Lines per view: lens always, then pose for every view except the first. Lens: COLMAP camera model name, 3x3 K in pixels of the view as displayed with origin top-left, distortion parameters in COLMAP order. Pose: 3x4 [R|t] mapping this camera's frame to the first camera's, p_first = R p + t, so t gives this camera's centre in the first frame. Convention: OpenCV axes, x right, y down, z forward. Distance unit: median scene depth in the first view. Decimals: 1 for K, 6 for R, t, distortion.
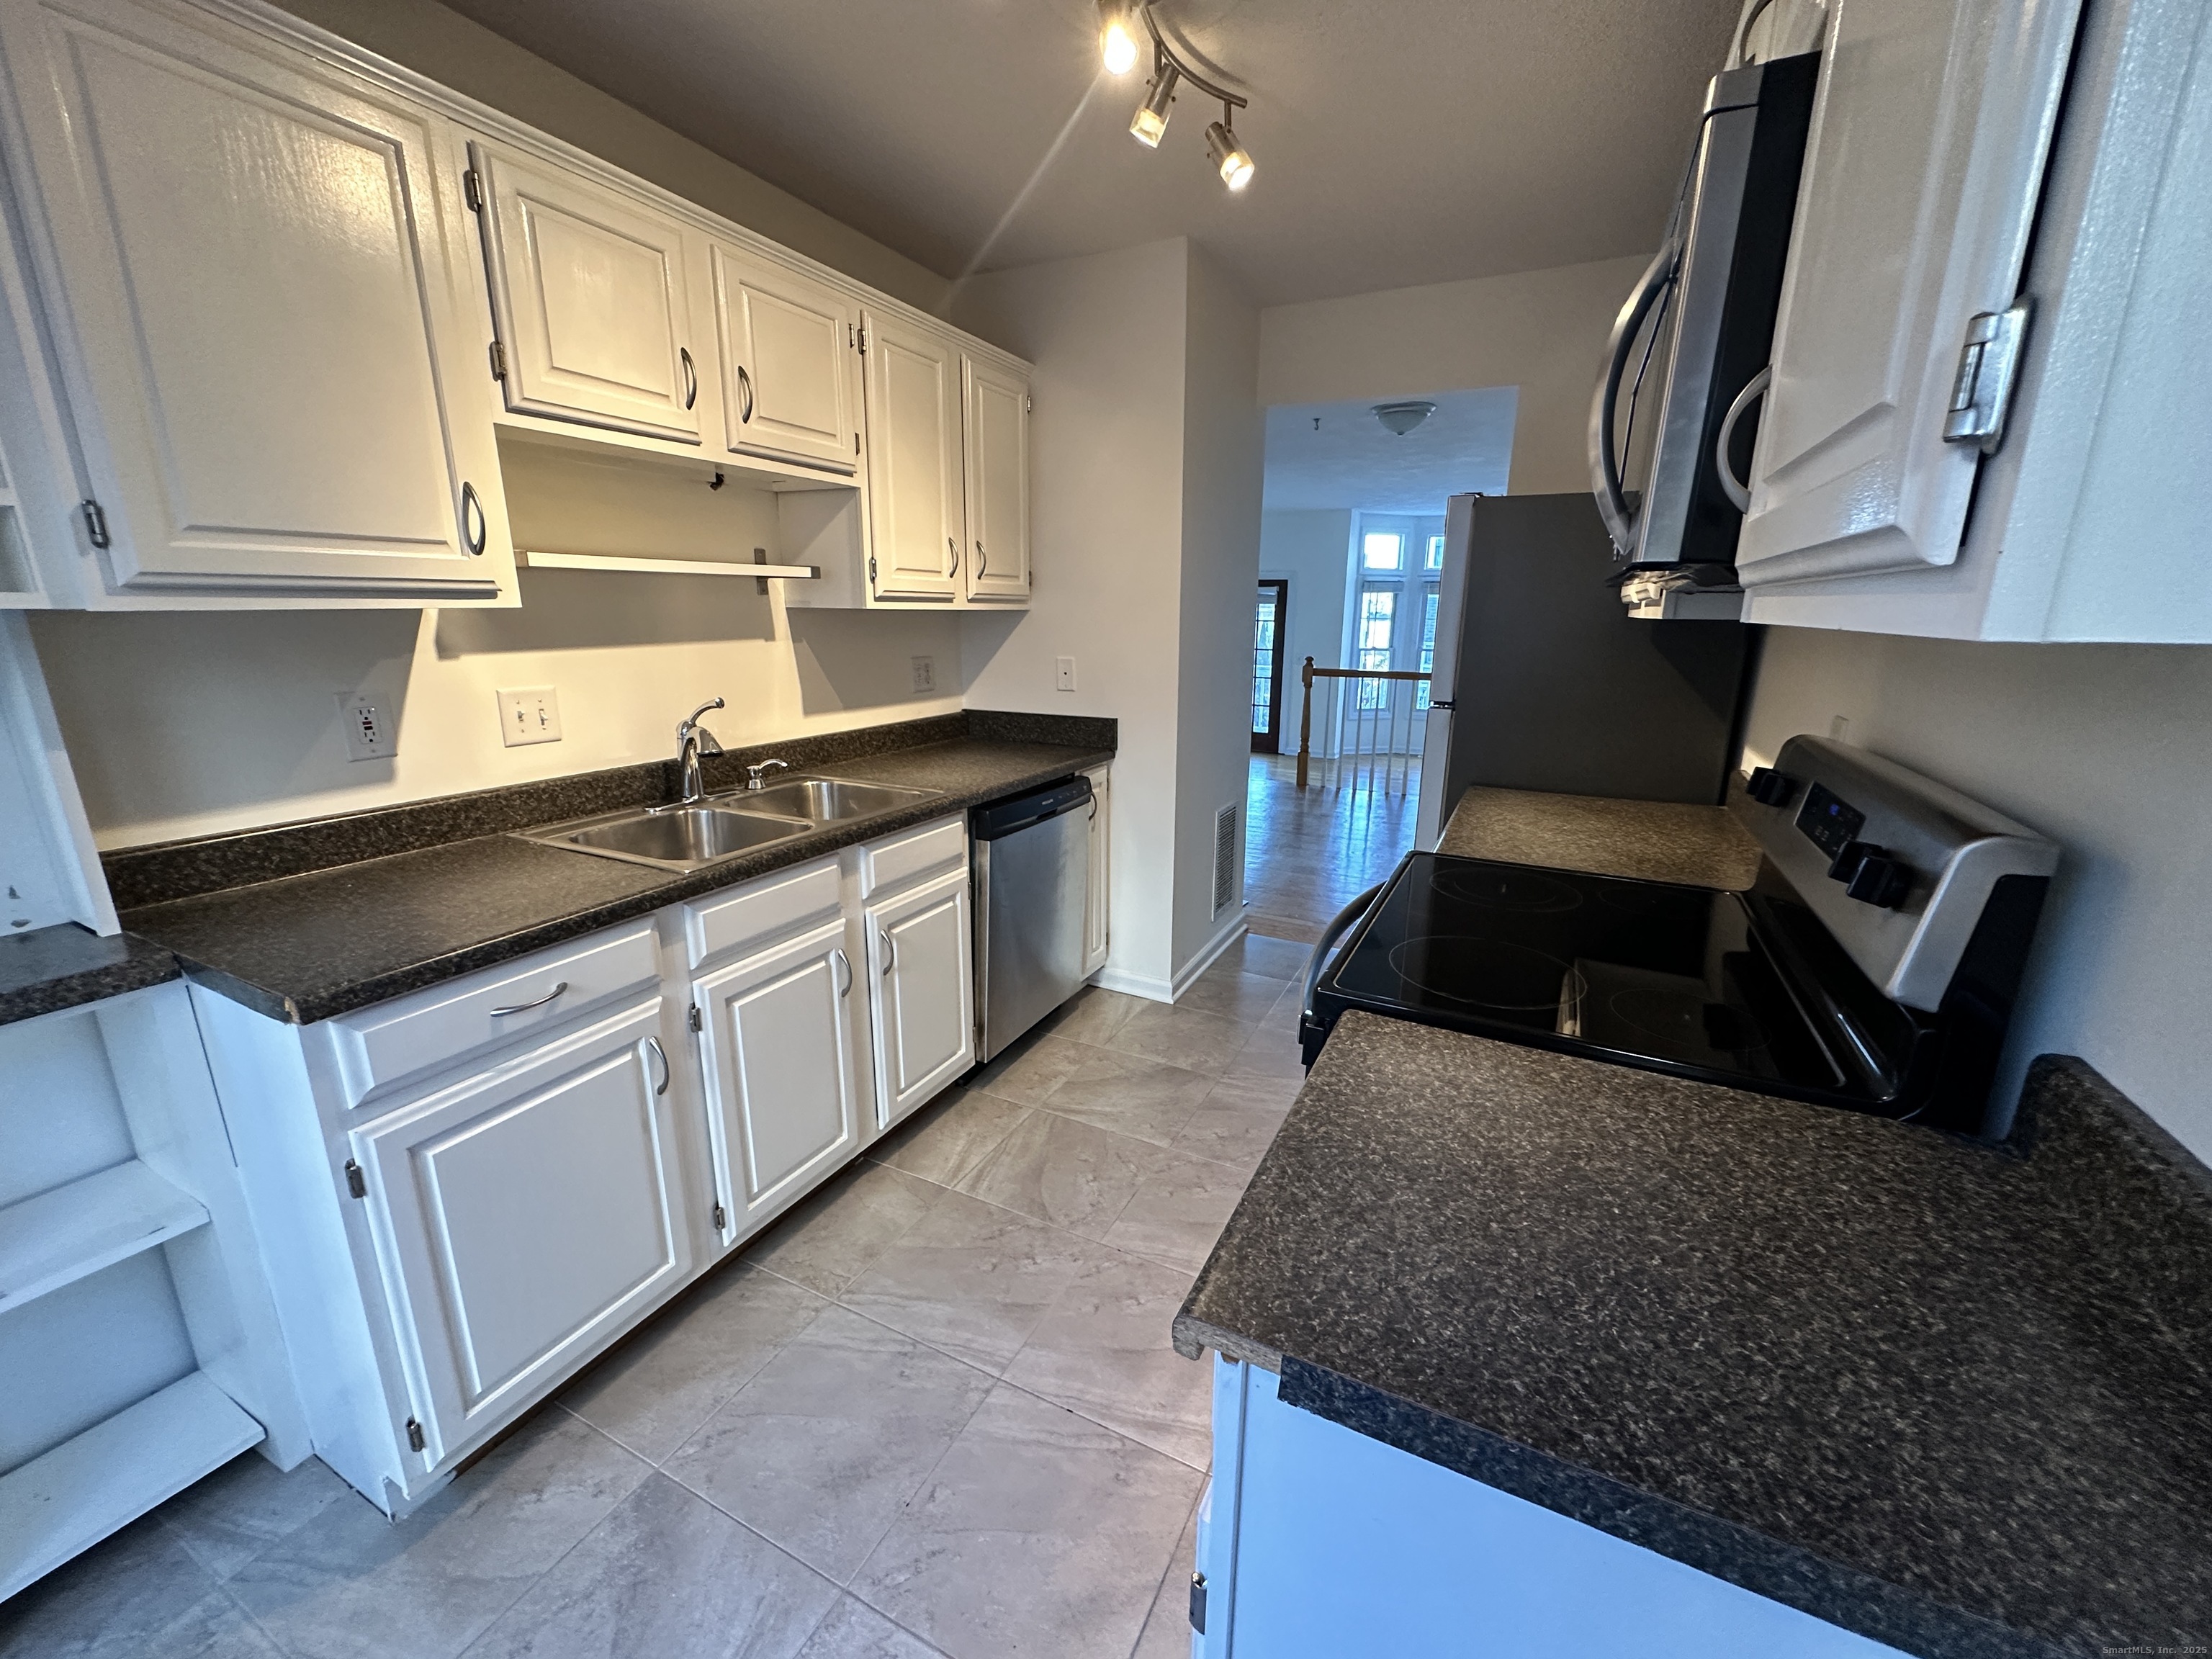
lens RADIAL K [[879.5, 0, 1104.4], [0, 879.5, 830.9], [0, 0, 1]] dist [-0.003589, 0.000877]
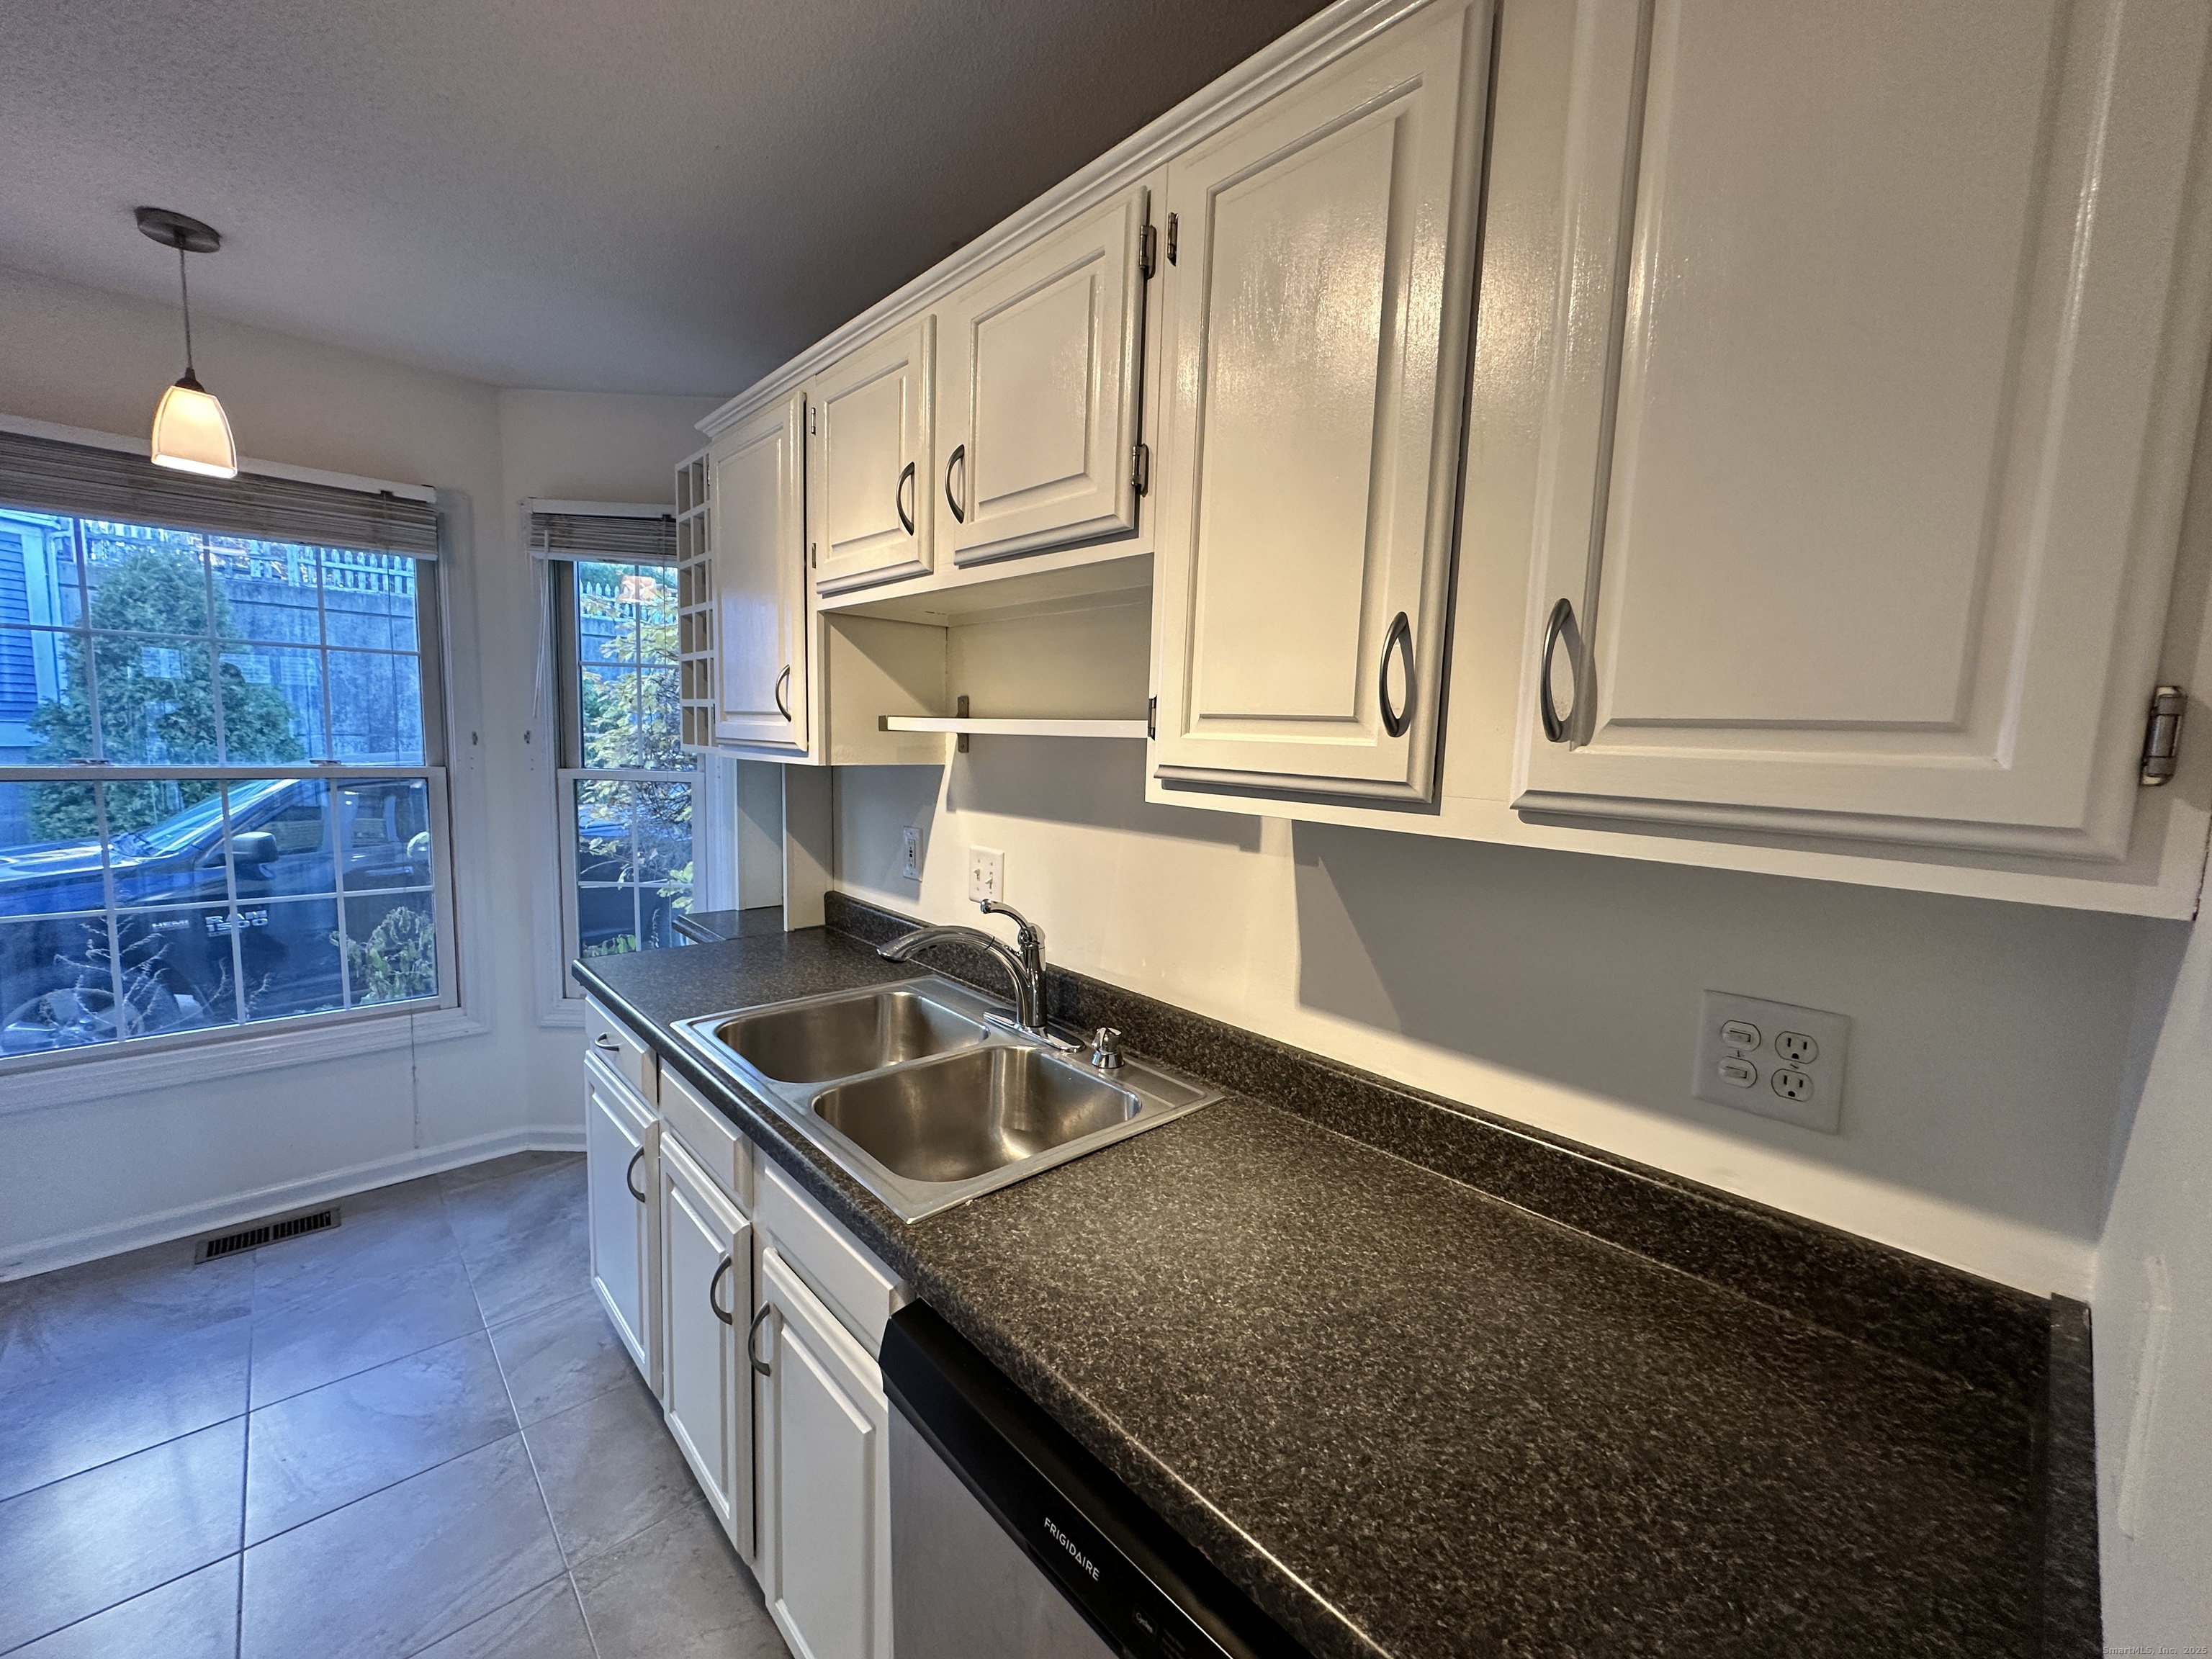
lens RADIAL K [[879.5, 0, 1104.4], [0, 879.5, 830.9], [0, 0, 1]] dist [-0.003589, 0.000877]
pose [[-0.342825, 0.083634, -0.935669, 0.240533], [-0.267271, 0.946182, 0.182501, -0.424462], [0.900576, 0.312643, -0.302022, 1.502407]]
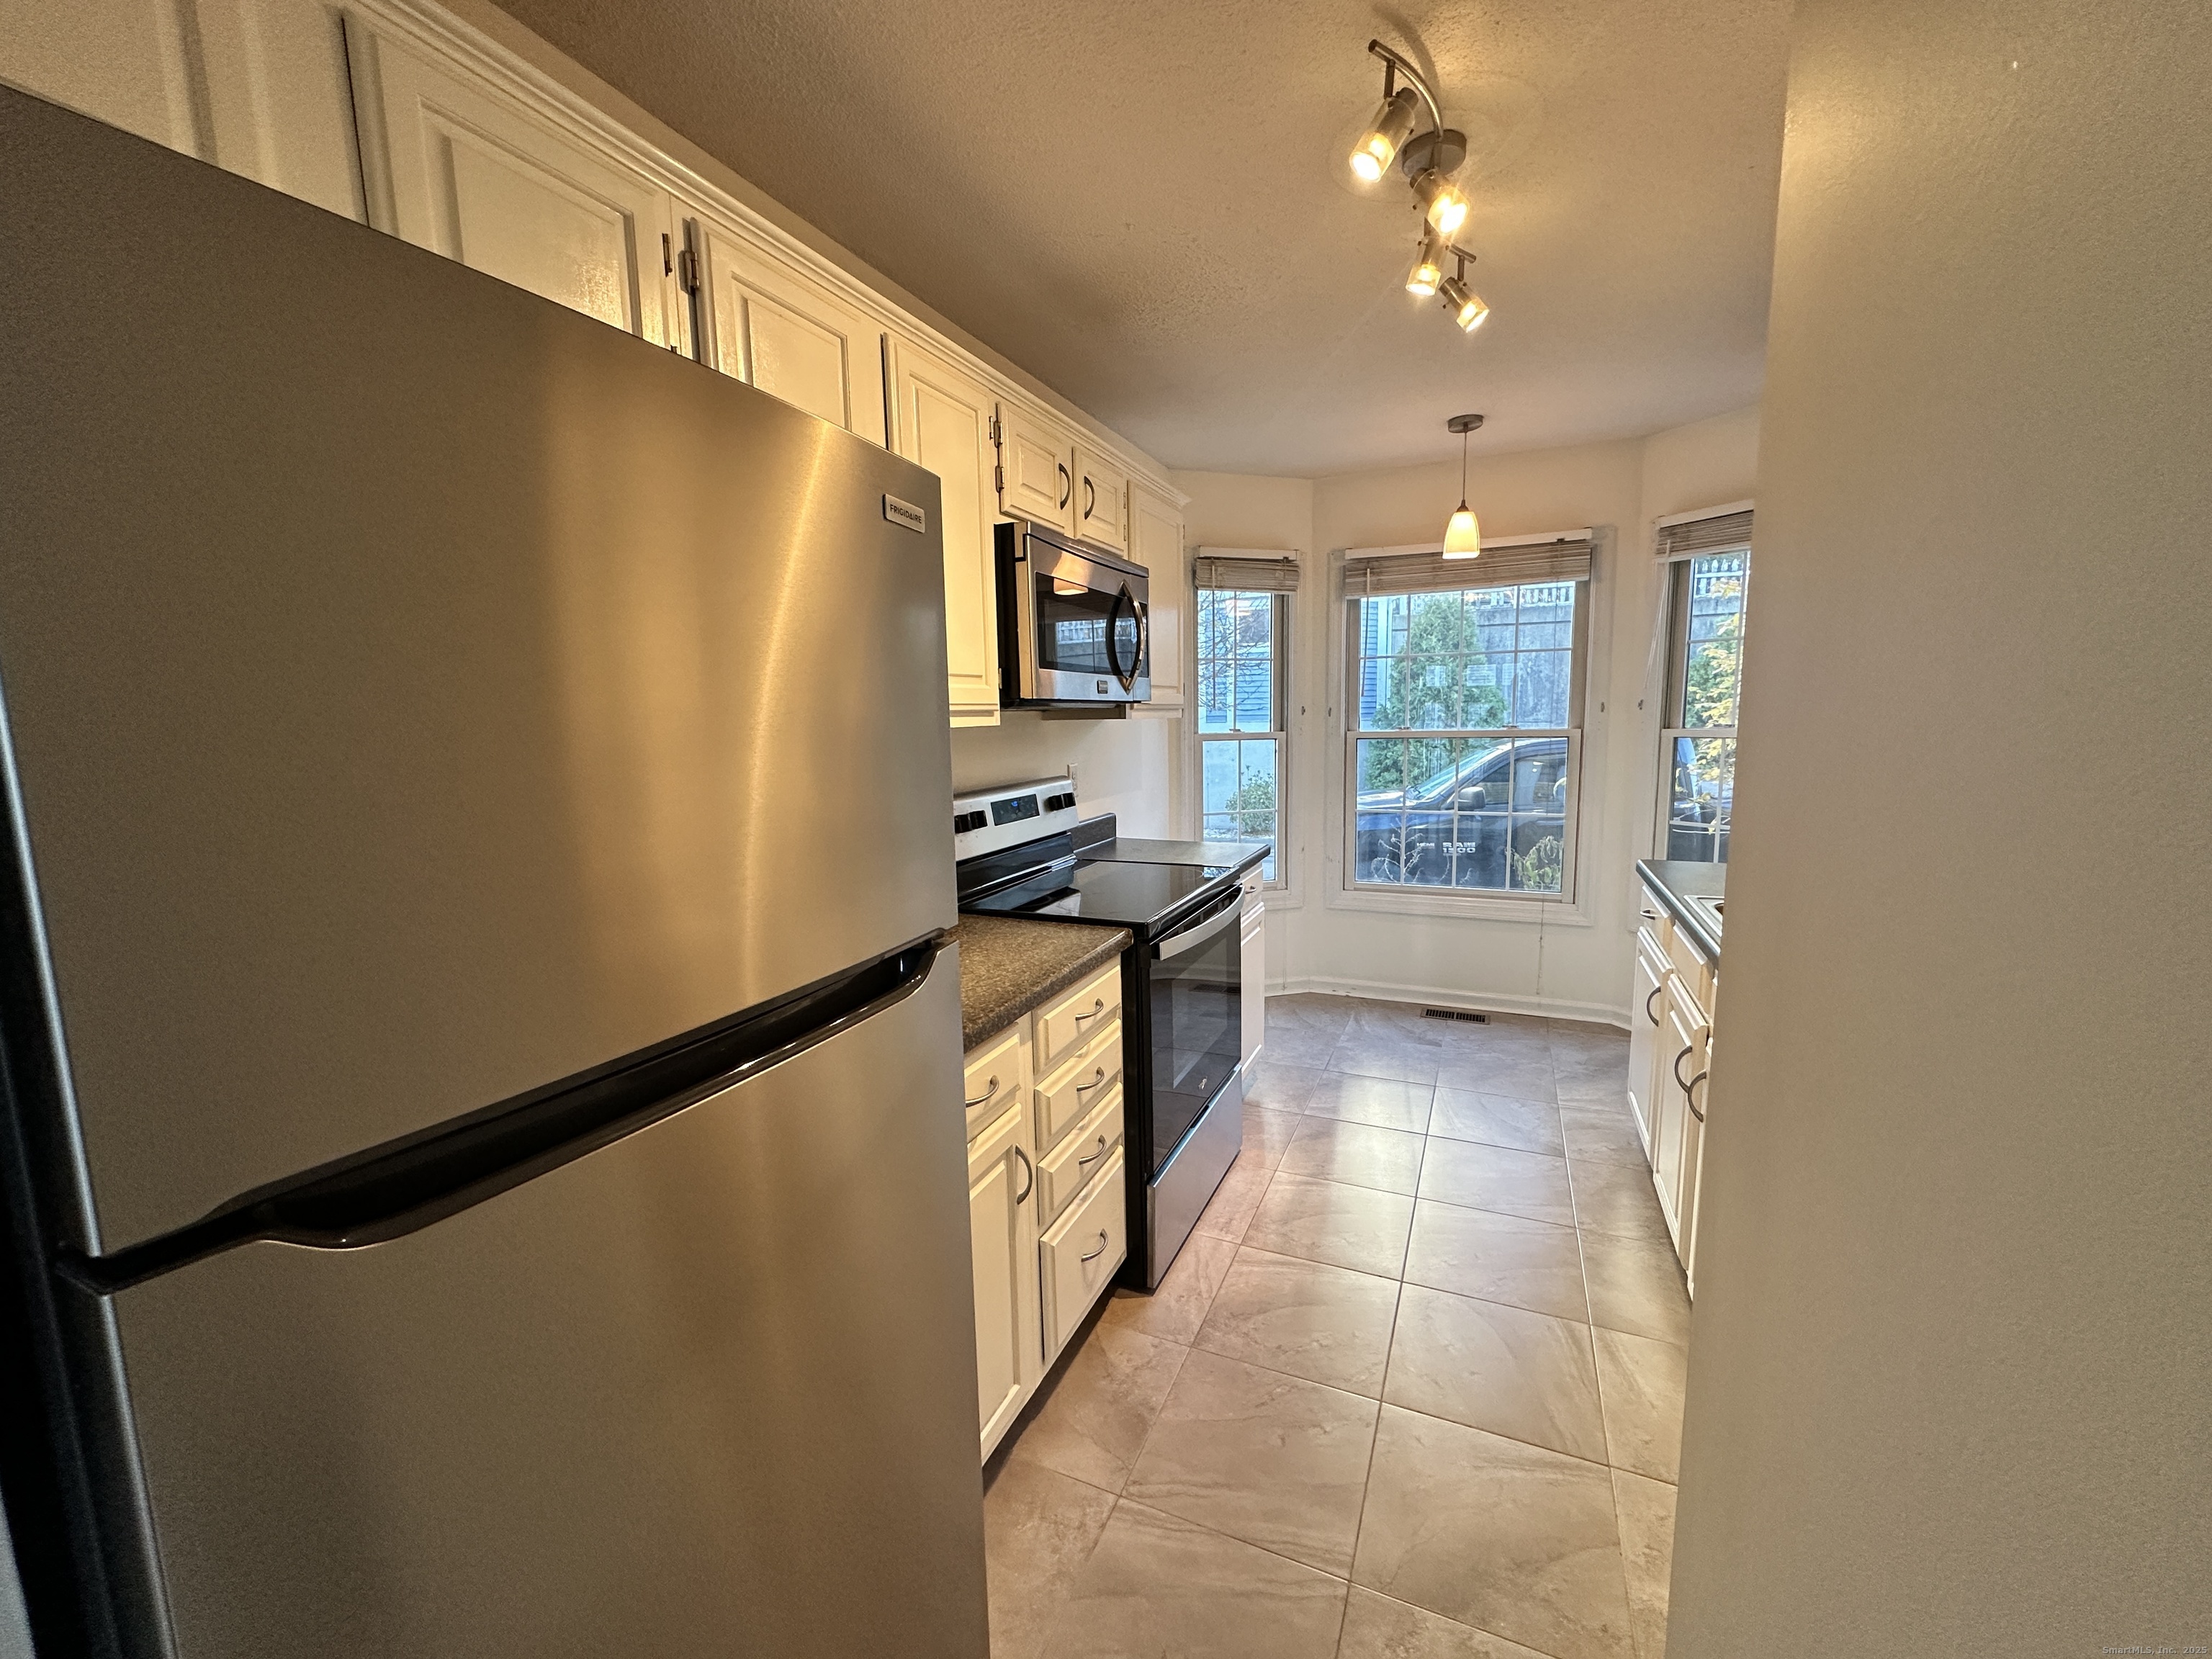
lens RADIAL K [[879.5, 0, 1104.4], [0, 879.5, 830.9], [0, 0, 1]] dist [-0.003589, 0.000877]
pose [[-0.998724, 0.020408, -0.046202, 0.448142], [0.001753, 0.928187, 0.372111, -0.507325], [0.050478, 0.371555, -0.927038, 1.976291]]
